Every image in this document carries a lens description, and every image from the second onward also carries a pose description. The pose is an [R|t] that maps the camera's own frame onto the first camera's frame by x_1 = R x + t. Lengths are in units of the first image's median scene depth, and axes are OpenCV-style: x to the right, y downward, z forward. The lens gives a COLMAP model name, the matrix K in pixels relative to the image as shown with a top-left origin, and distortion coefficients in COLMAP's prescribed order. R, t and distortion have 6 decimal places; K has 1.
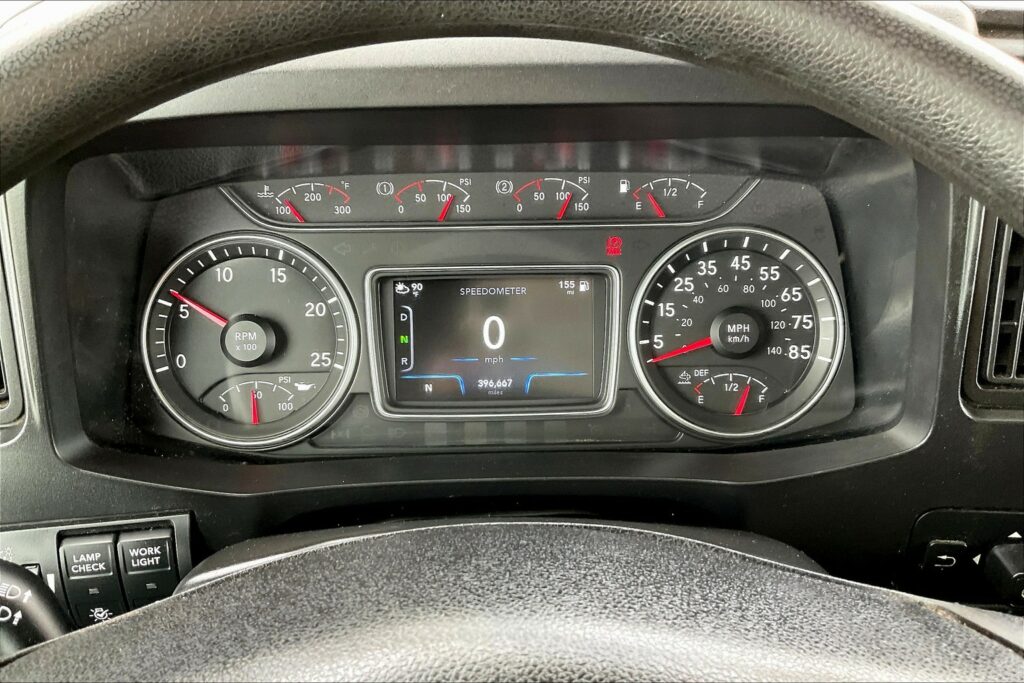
lens RADIAL K [[834.7, 0, 508.7], [0, 834.7, 340.6], [0, 0, 1]] dist [0.119868, -0.272441]
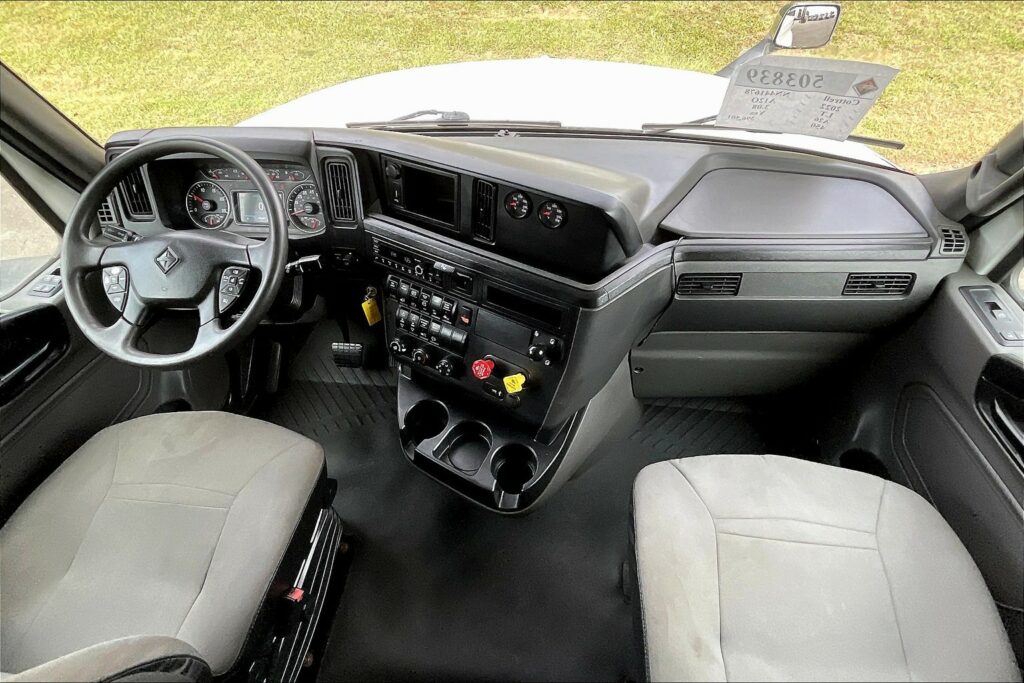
lens RADIAL K [[501.5, 0, 509.7], [0, 501.5, 349.3], [0, 0, 1]] dist [-0.010805, 0.000036]
pose [[0.989078, 0.081409, -0.122870, 1.666328], [-0.055303, 0.977697, 0.202609, 0.121200], [0.136624, -0.193601, 0.971521, -1.513087]]
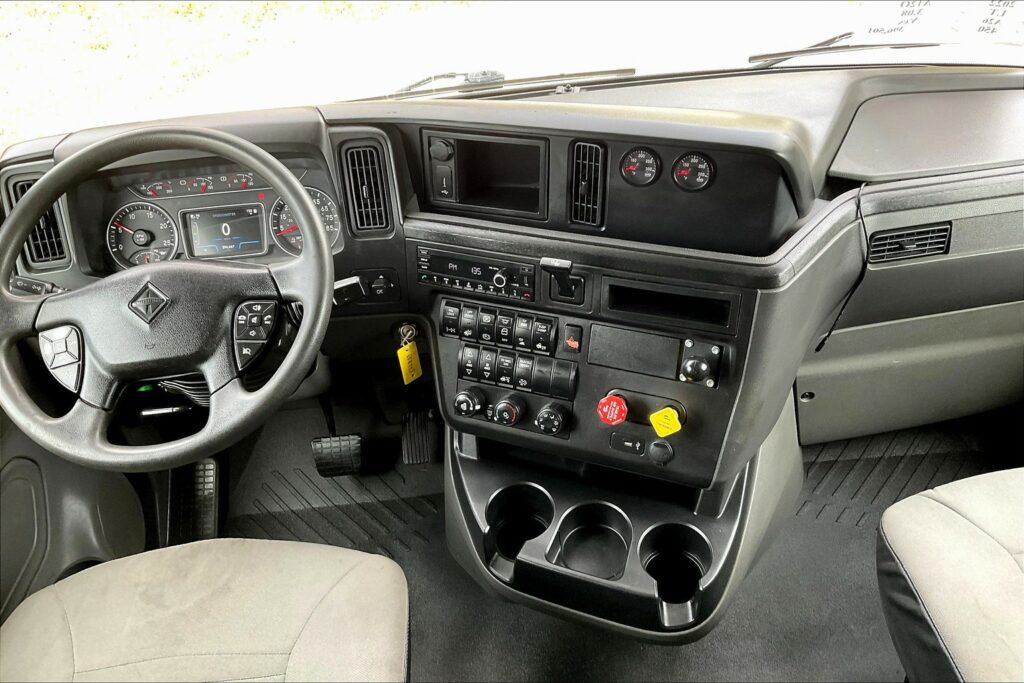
lens RADIAL K [[834.7, 0, 508.7], [0, 834.7, 340.6], [0, 0, 1]] dist [0.119868, -0.272441]
pose [[0.996308, -0.077262, -0.037426, 1.052387], [0.078617, 0.996248, 0.036197, 0.350262], [0.034489, -0.039005, 0.998644, -1.926323]]
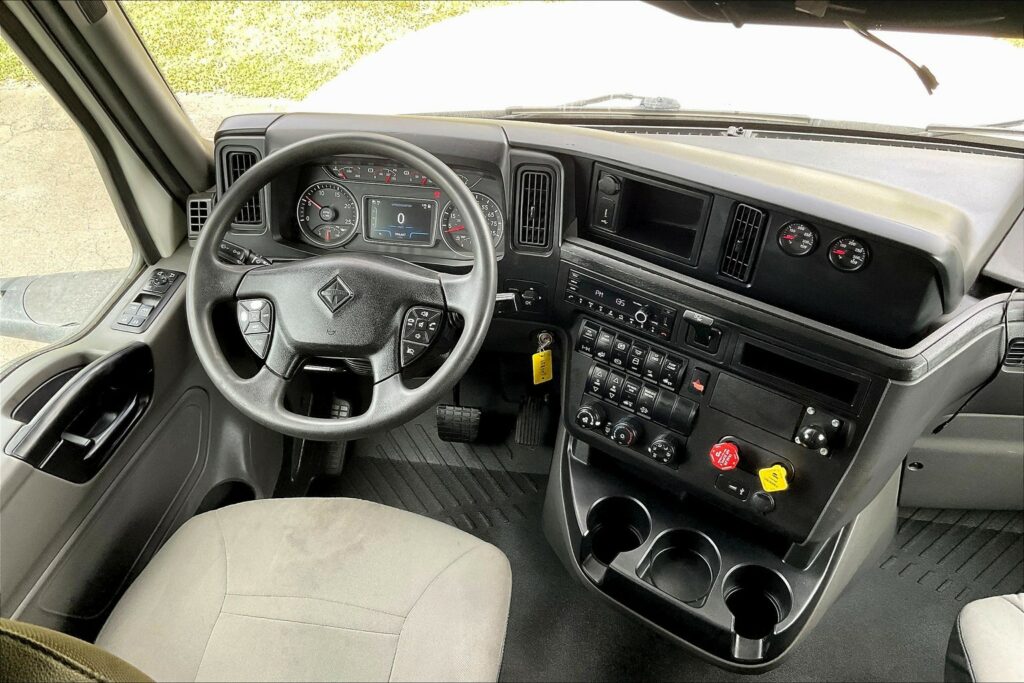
lens RADIAL K [[834.7, 0, 508.7], [0, 834.7, 340.6], [0, 0, 1]] dist [0.119868, -0.272441]
pose [[0.981537, 0.108449, -0.157553, 0.954368], [-0.090714, 0.989131, 0.115718, 0.044566], [0.168391, -0.099290, 0.980707, -2.144521]]
